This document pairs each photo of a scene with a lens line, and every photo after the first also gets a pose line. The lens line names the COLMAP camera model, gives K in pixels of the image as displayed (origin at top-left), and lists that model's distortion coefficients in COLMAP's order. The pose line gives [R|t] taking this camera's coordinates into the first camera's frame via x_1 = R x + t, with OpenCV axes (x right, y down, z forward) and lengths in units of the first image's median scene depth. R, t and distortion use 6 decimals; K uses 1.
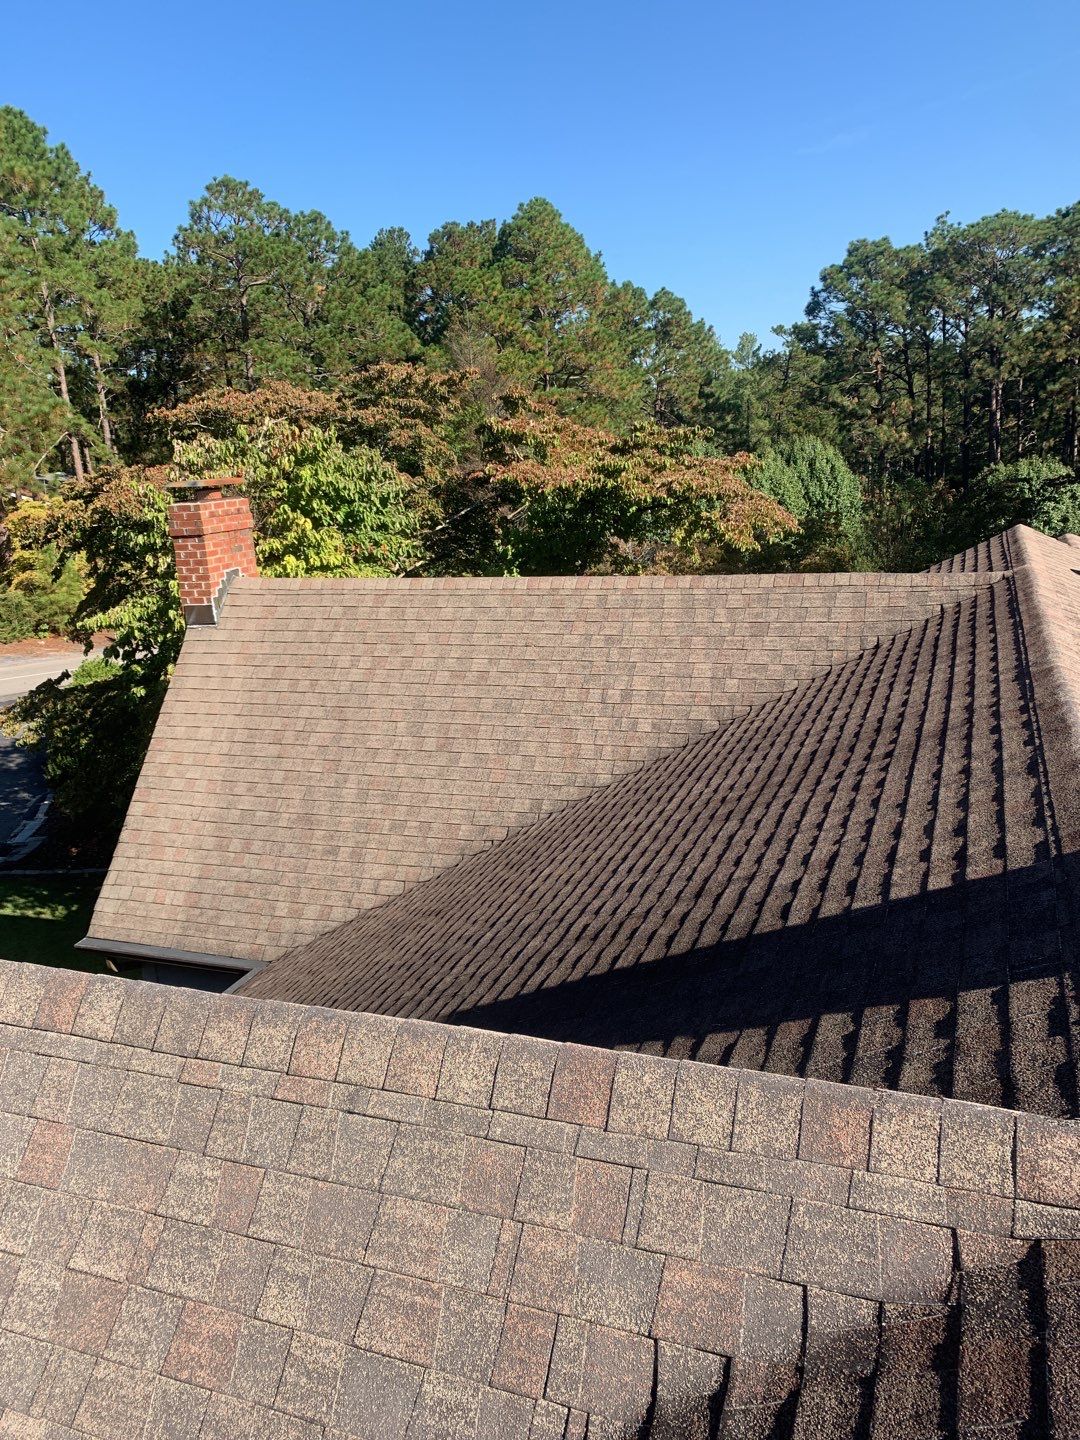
lens RADIAL K [[1114.3, 0, 540.0], [0, 1114.3, 720.0], [0, 0, 1]] dist [0.007224, 0.003664]
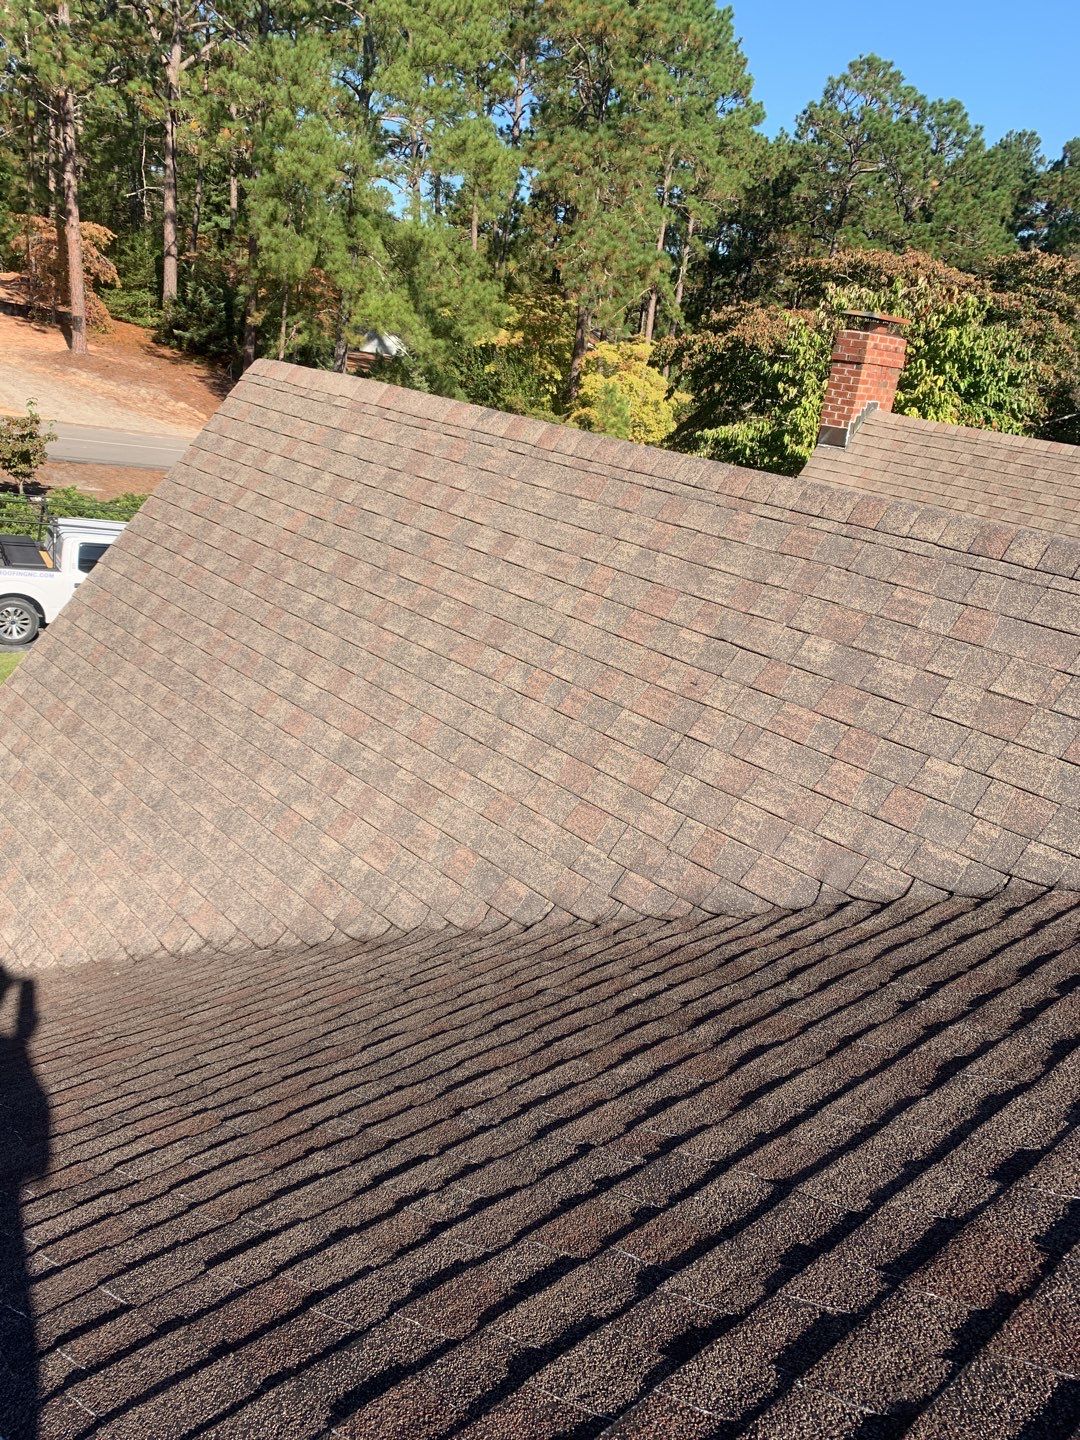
lens RADIAL K [[1093.6, 0, 544.3], [0, 1093.6, 724.4], [0, 0, 1]] dist [0.019863, -0.017763]
pose [[0.882710, 0.312610, -0.350854, -0.069741], [-0.279902, 0.949499, 0.141798, 0.082136], [0.377463, -0.026962, 0.925632, -0.095579]]
